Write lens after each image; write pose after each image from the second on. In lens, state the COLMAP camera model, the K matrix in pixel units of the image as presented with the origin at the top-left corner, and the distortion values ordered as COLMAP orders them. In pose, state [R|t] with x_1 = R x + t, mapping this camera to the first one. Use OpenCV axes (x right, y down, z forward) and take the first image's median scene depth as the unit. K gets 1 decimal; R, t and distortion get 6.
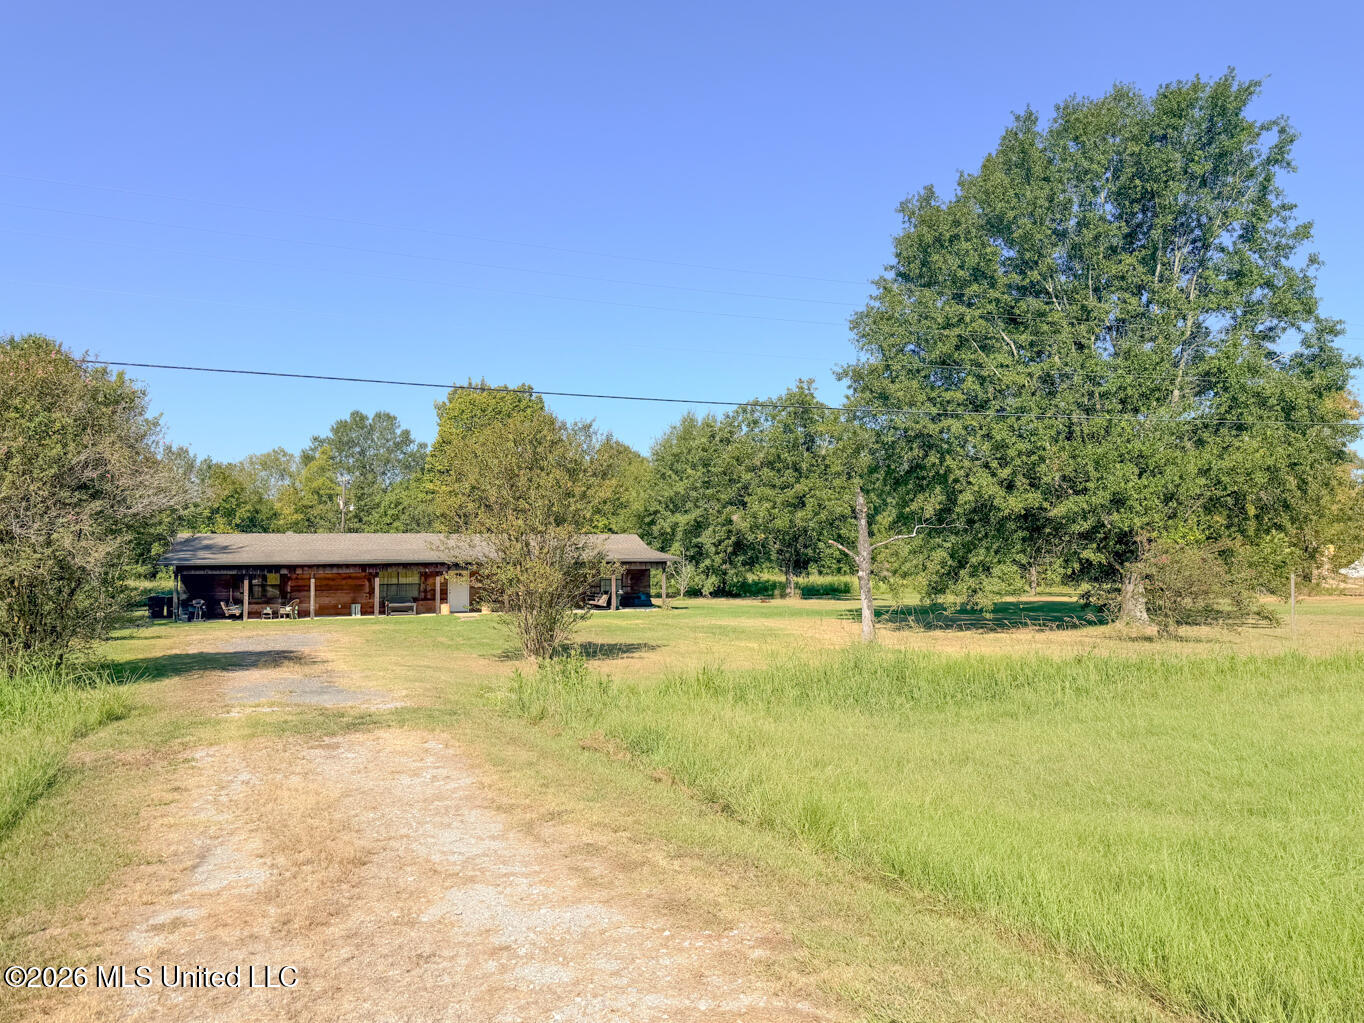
lens RADIAL K [[886.9, 0, 682.0], [0, 886.9, 511.5], [0, 0, 1]] dist [-0.075106, -0.033914]
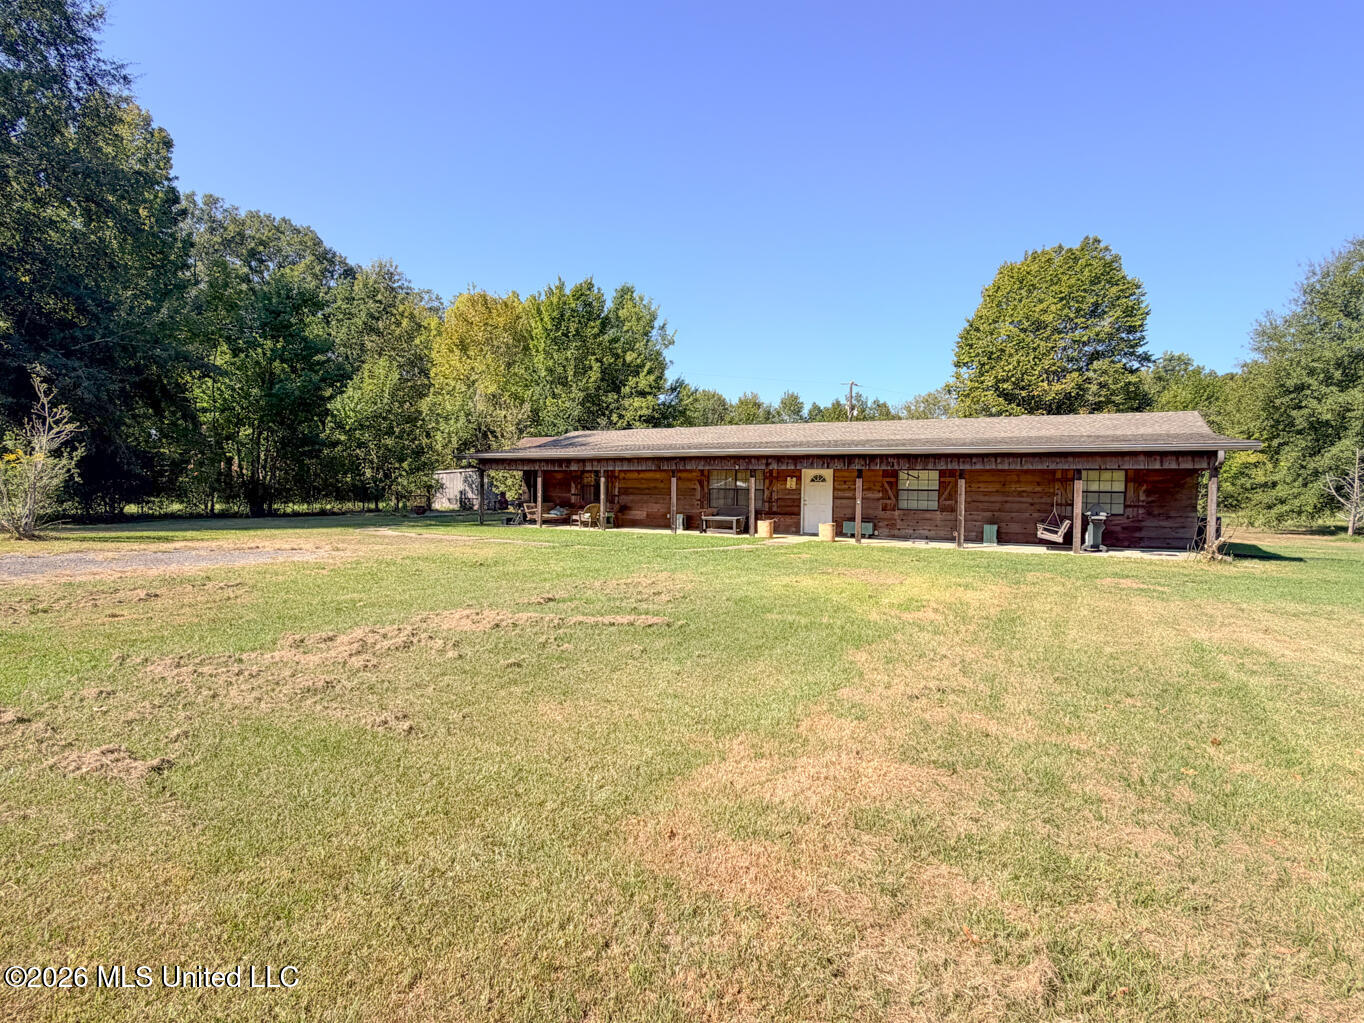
lens RADIAL K [[687.7, 0, 682.0], [0, 687.7, 511.5], [0, 0, 1]] dist [-0.000803, -0.000268]
pose [[0.668693, 0.048771, -0.741937, 0.054785], [0.020678, 0.996241, 0.084125, 0.051790], [0.743251, -0.071596, 0.665171, 0.582962]]
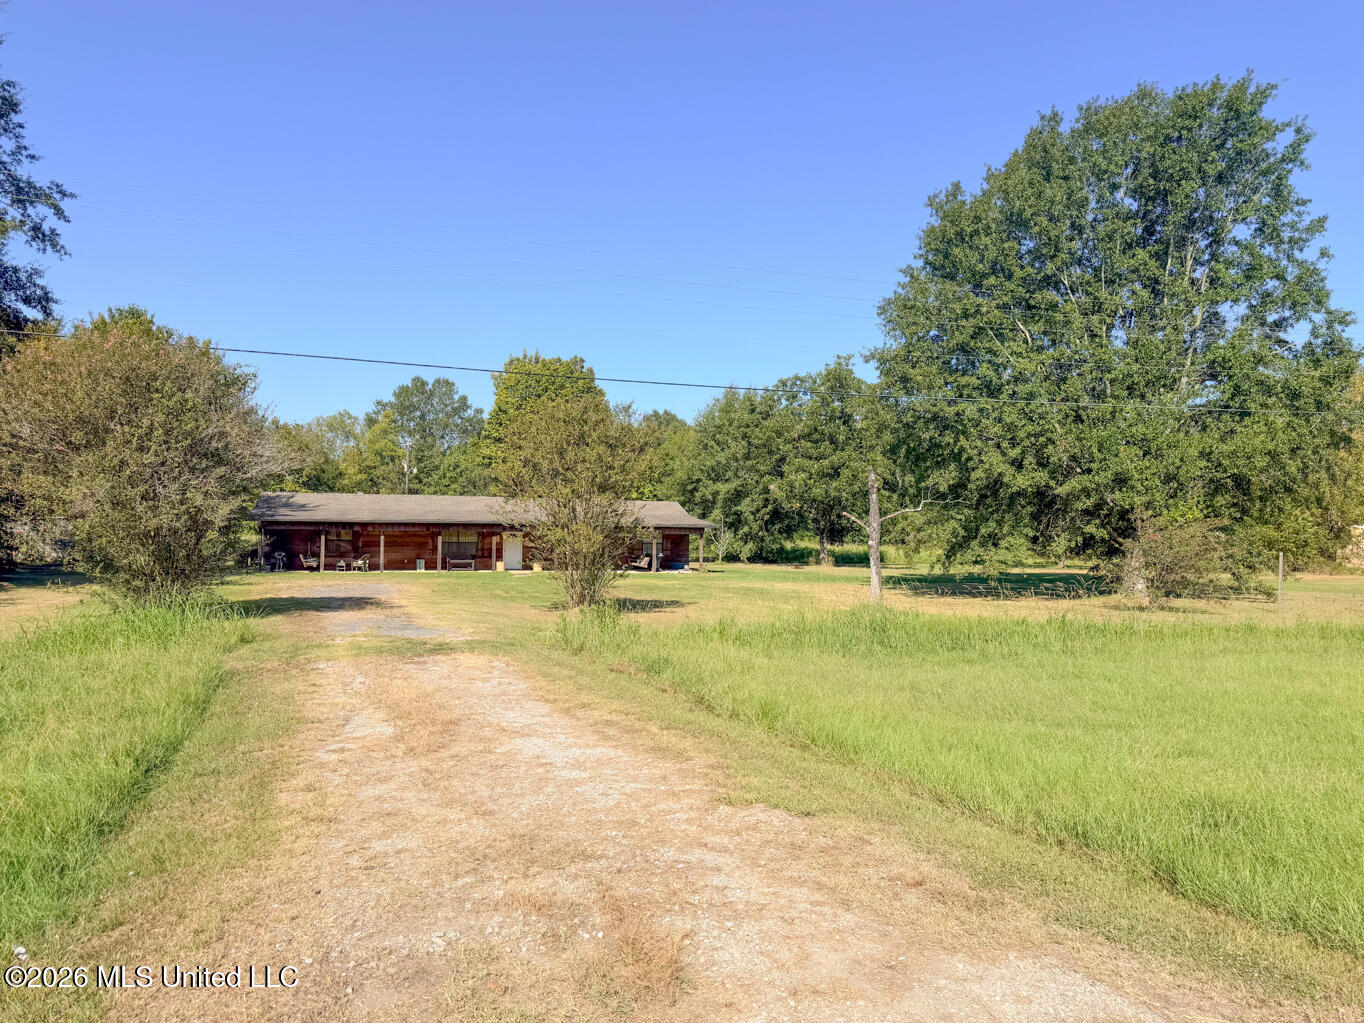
lens RADIAL K [[882.6, 0, 676.1], [0, 882.6, 492.1], [0, 0, 1]] dist [-0.177346, 0.040746]
pose [[0.997881, 0.020981, -0.061593, 0.013411], [-0.019966, 0.999655, 0.017052, -0.004070], [0.061930, -0.015787, 0.997956, -0.065228]]
